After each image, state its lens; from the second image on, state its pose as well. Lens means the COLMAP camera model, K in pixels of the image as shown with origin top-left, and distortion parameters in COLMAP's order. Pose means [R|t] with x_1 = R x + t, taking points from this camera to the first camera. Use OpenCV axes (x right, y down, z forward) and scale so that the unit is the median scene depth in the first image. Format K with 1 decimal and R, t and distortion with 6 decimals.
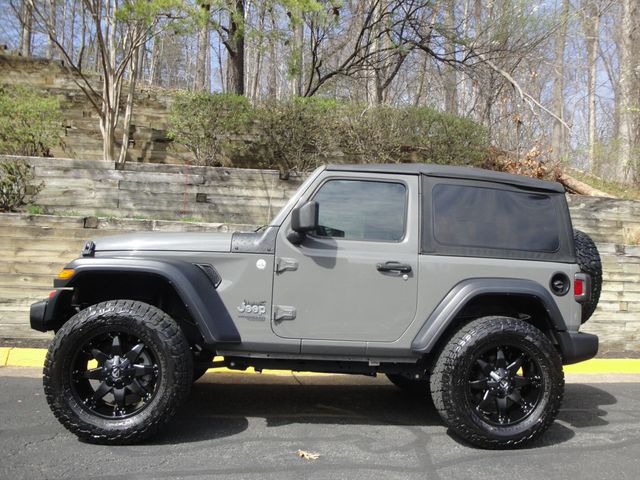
lens RADIAL K [[520.2, 0, 325.2], [0, 520.2, 238.5], [0, 0, 1]] dist [-0.168613, 0.137878]
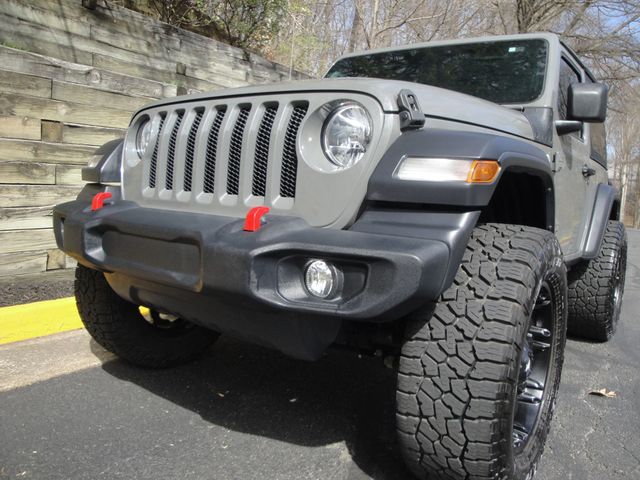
lens RADIAL K [[520.2, 0, 329.1], [0, 520.2, 237.2], [0, 0, 1]] dist [-0.168613, 0.137878]
pose [[0.671280, -0.069416, 0.737946, -0.817257], [-0.099859, 0.978058, 0.182841, 0.053631], [-0.734446, -0.196429, 0.649619, 0.729934]]
